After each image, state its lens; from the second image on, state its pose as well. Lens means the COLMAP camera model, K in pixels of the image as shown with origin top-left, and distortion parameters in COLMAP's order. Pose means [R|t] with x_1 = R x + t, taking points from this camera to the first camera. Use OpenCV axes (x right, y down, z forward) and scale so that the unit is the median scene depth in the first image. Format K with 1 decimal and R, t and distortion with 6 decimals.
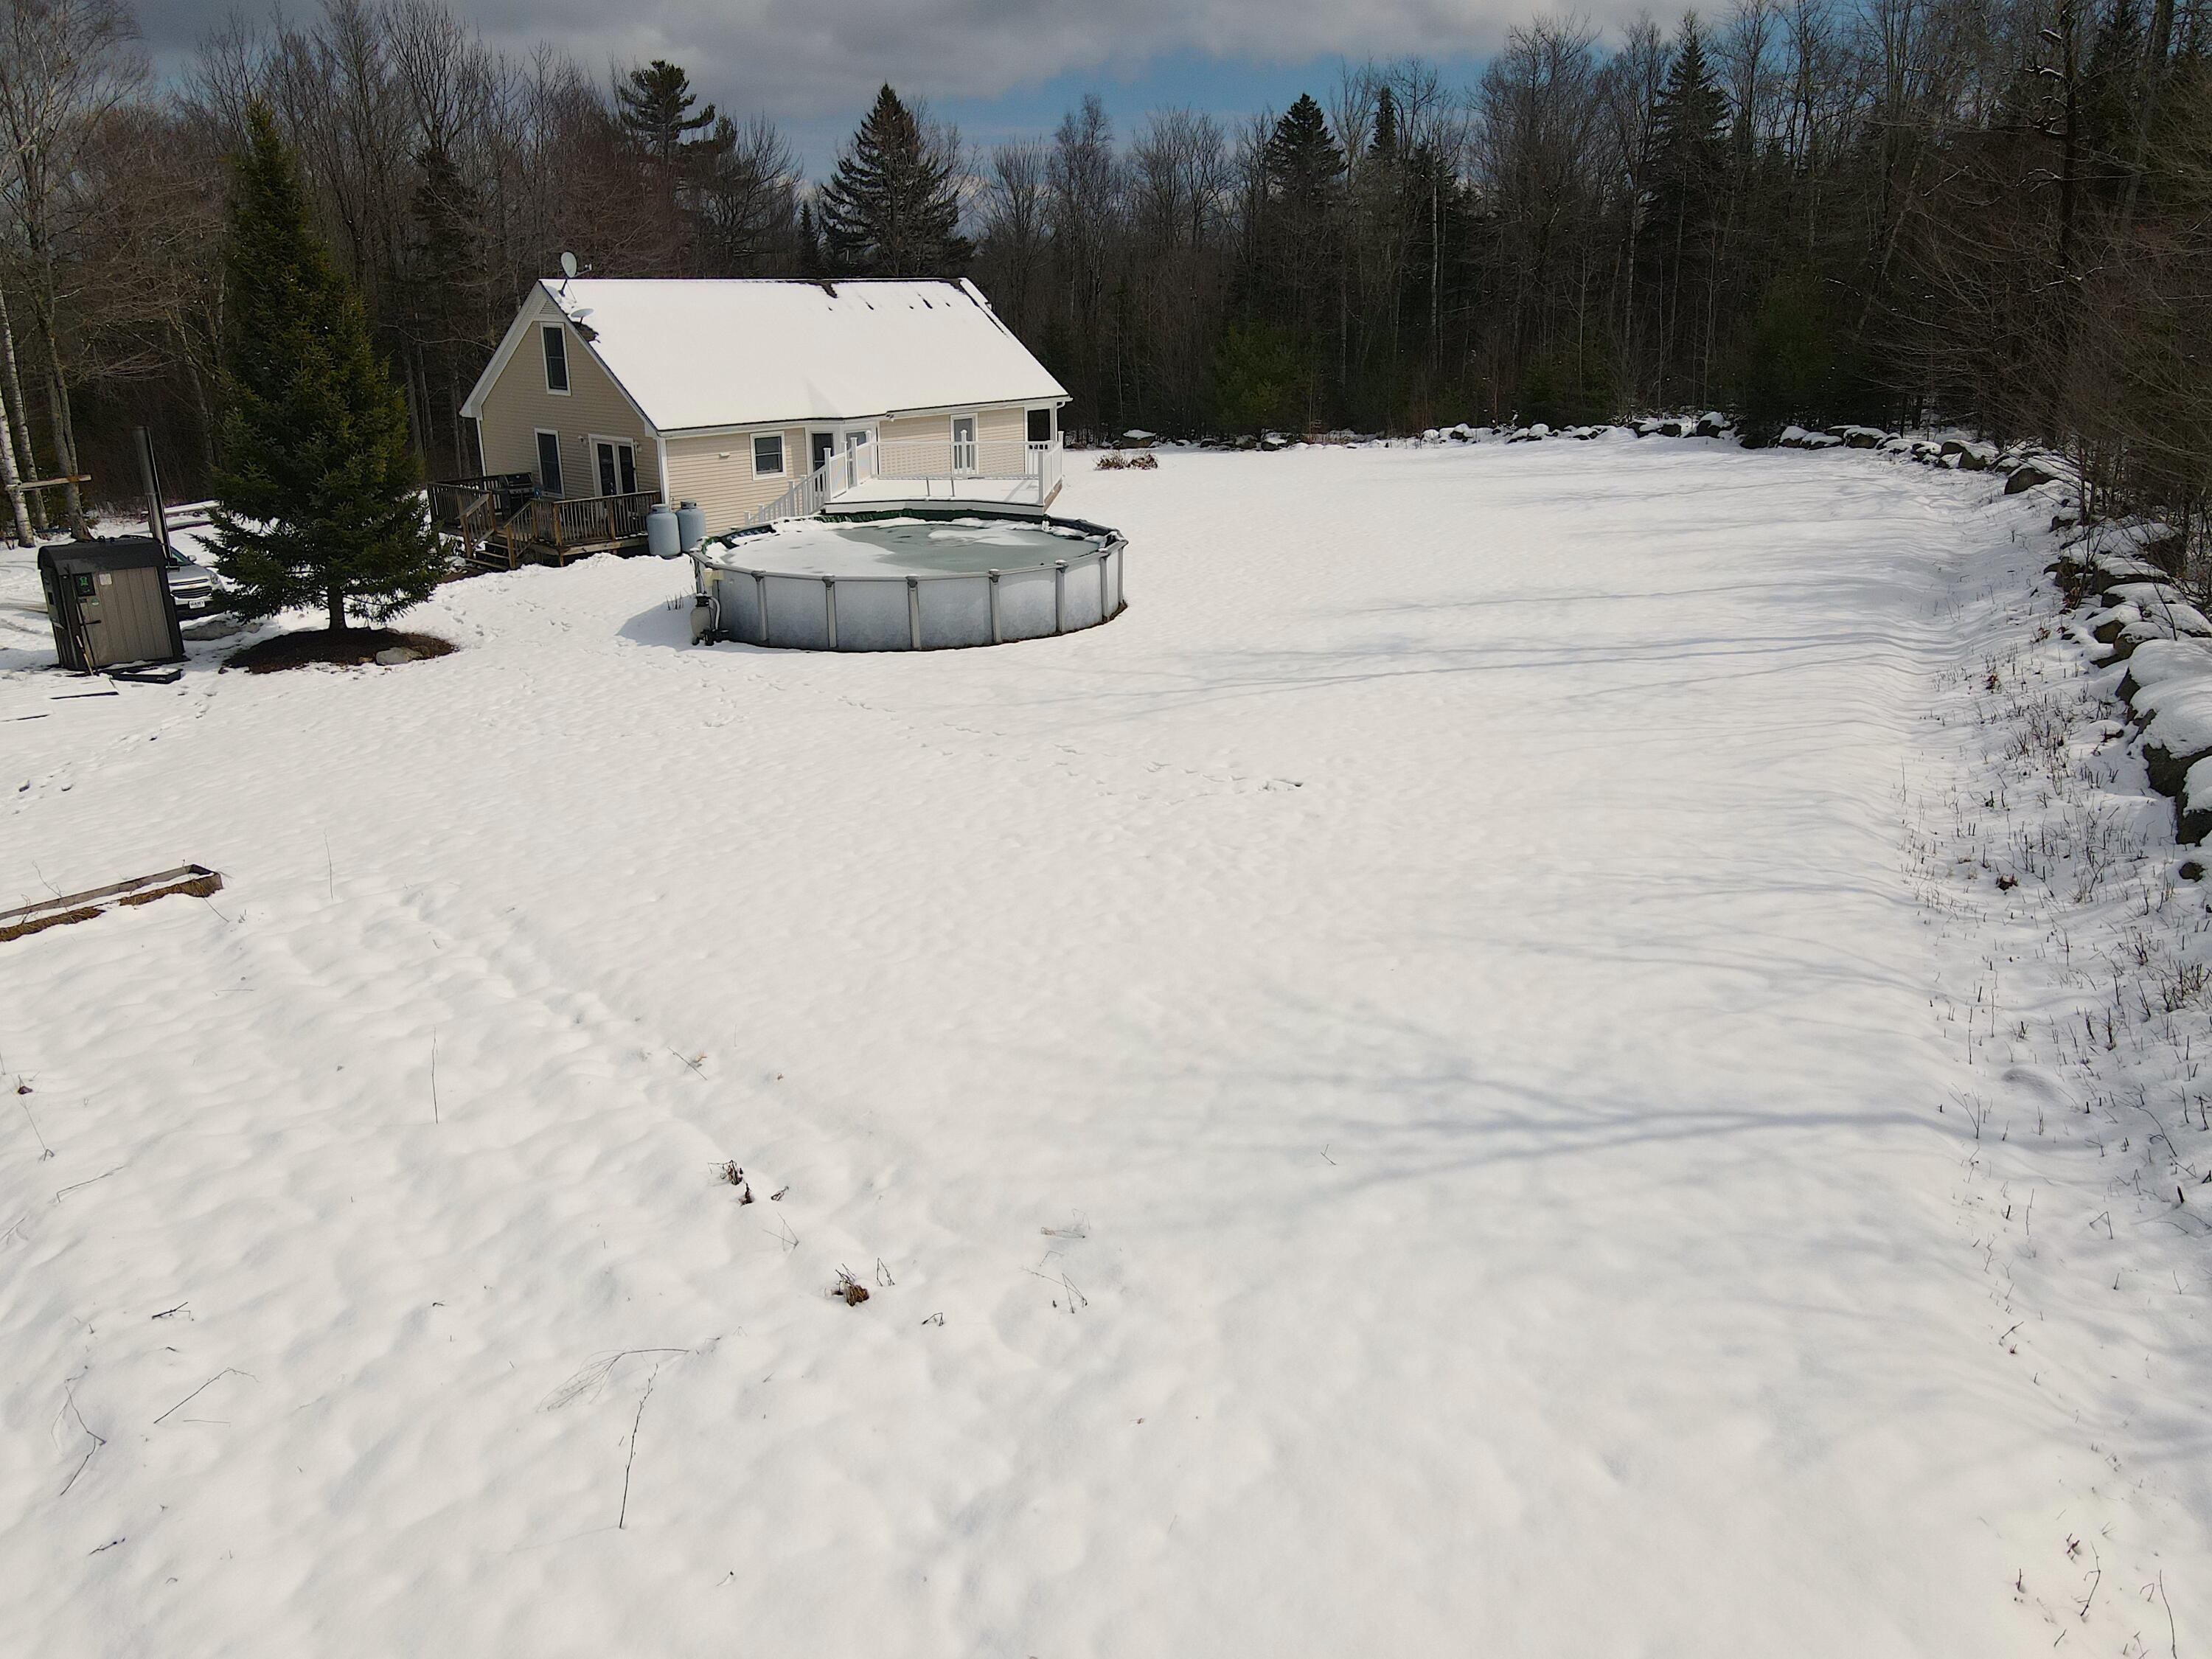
lens RADIAL K [[1605.2, 0, 1106.0], [0, 1605.2, 829.5], [0, 0, 1]] dist [0.003882, 0.002325]
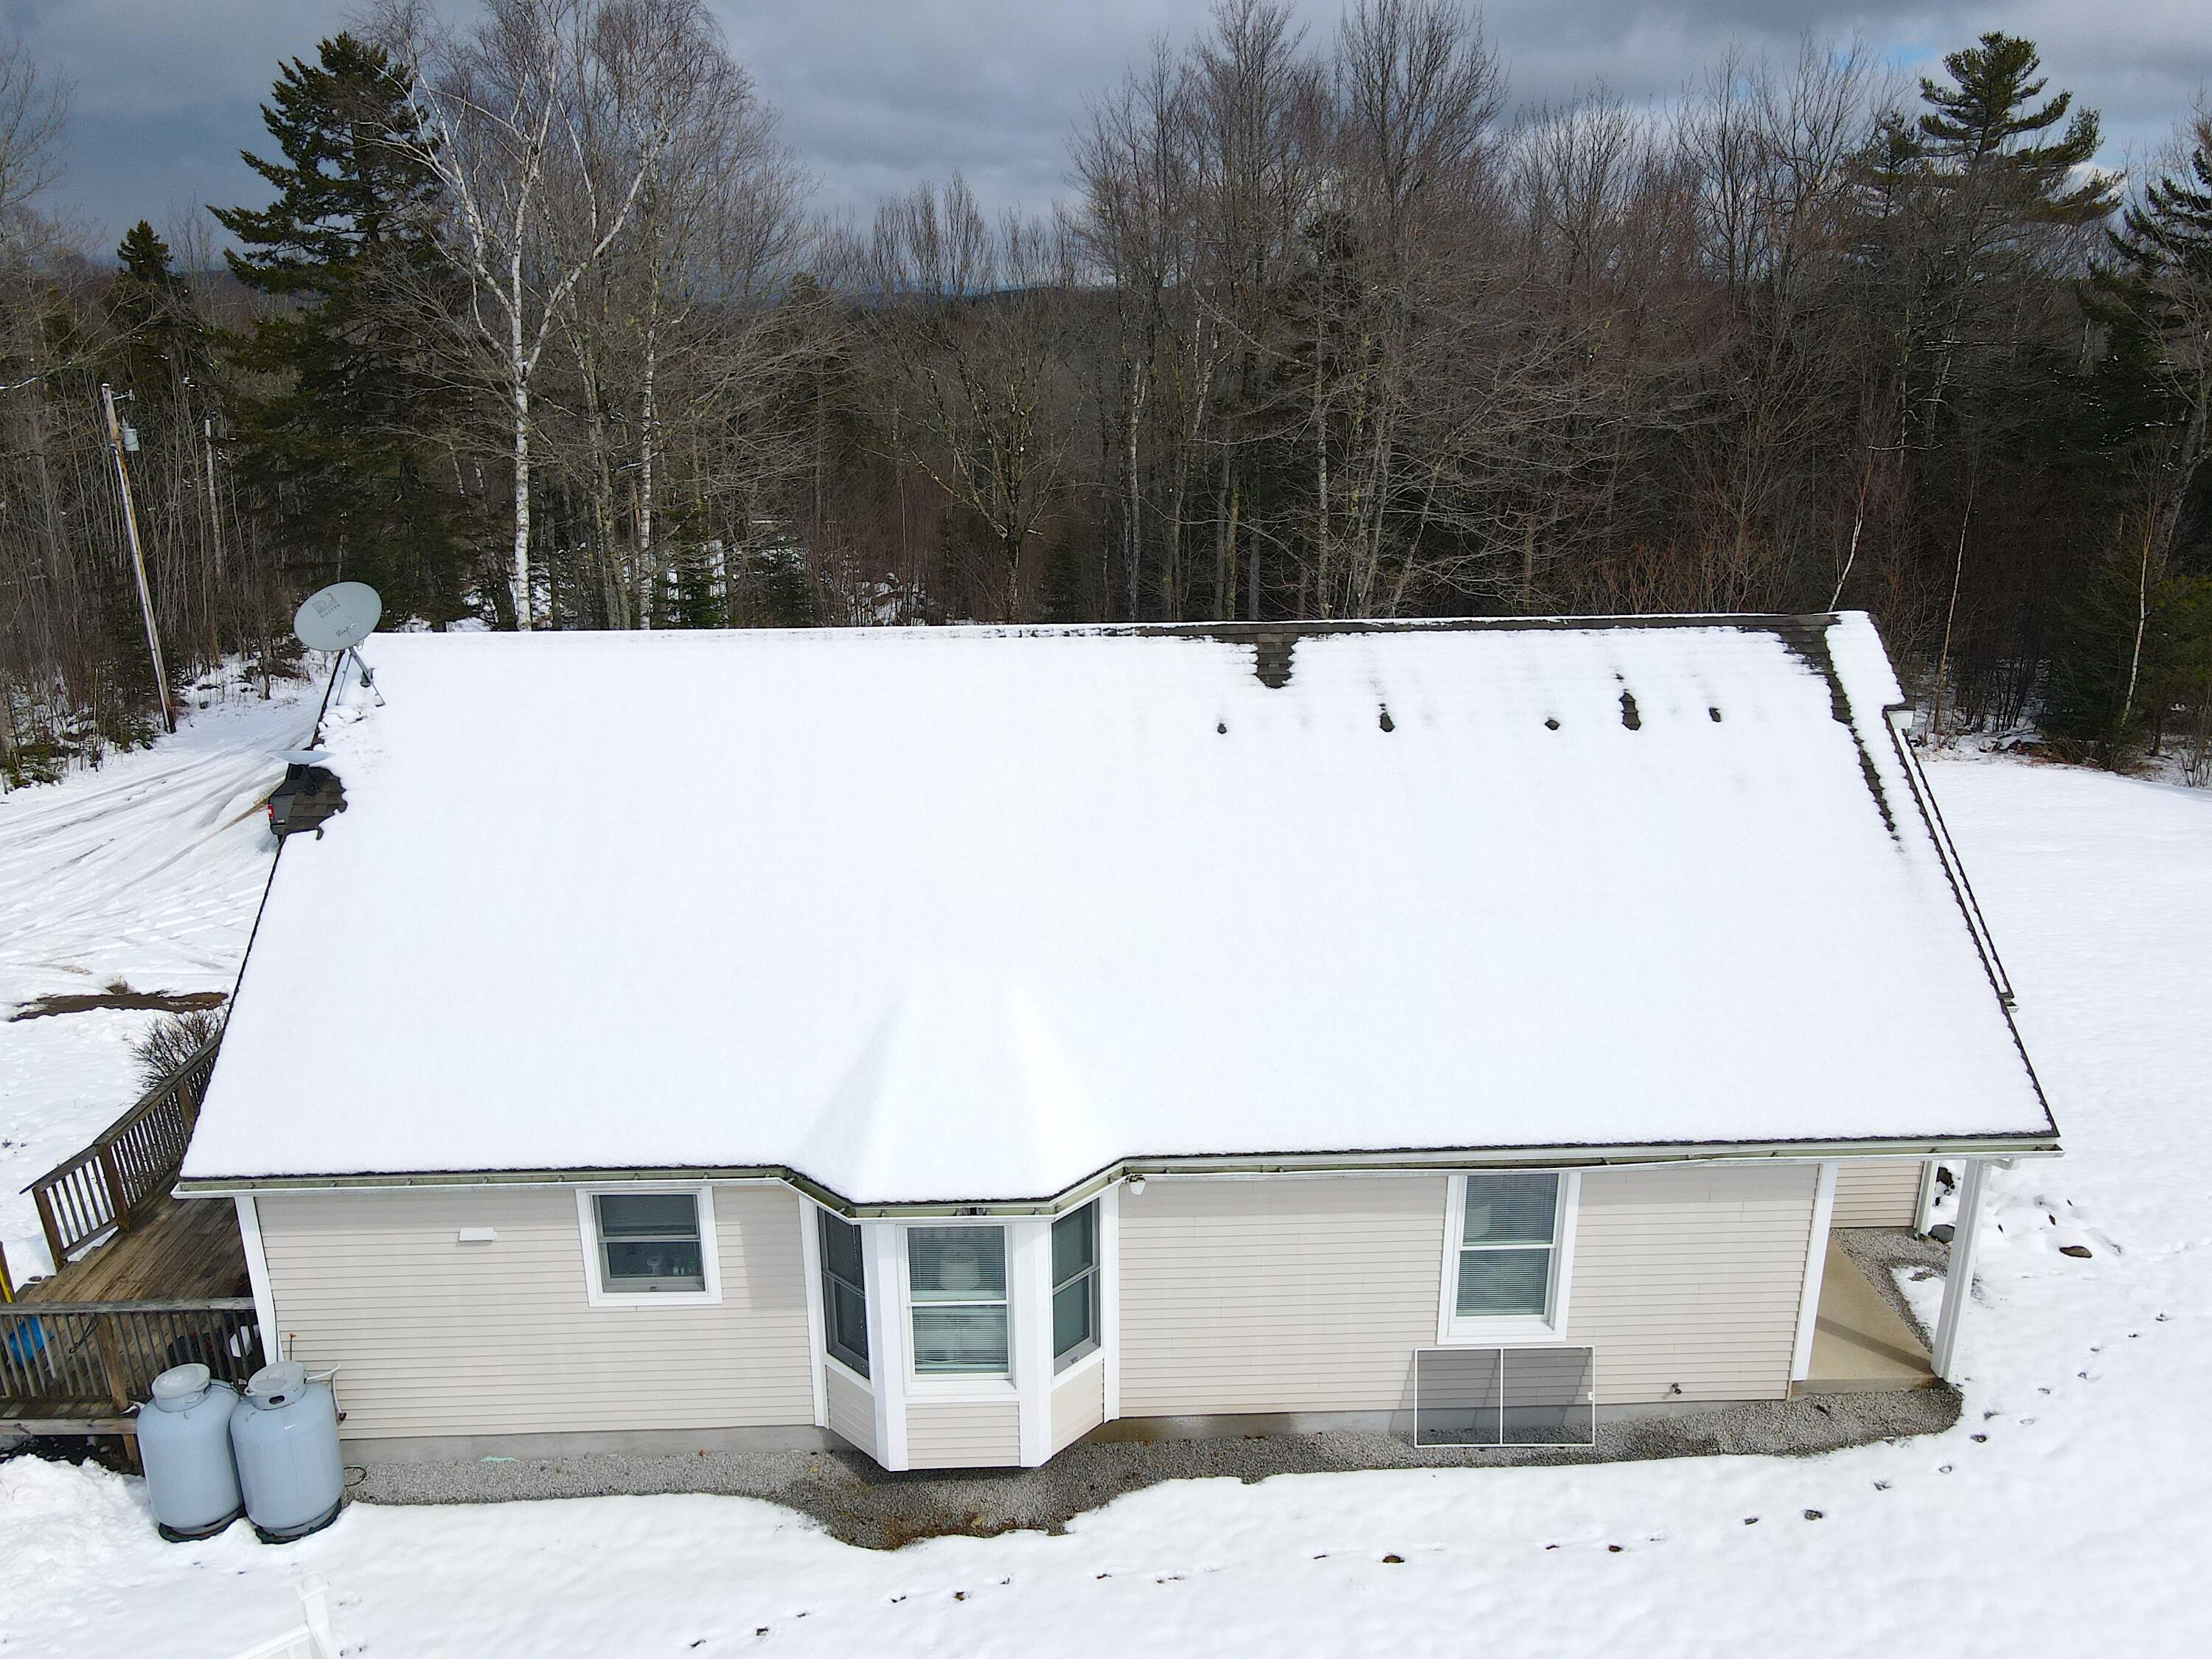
lens RADIAL K [[1605.2, 0, 1106.0], [0, 1605.2, 829.5], [0, 0, 1]] dist [0.003882, 0.002325]
pose [[0.672910, 0.234571, -0.701547, 0.021144], [-0.238116, 0.966599, 0.094799, -0.132615], [0.700352, 0.103258, 0.706290, 0.300073]]
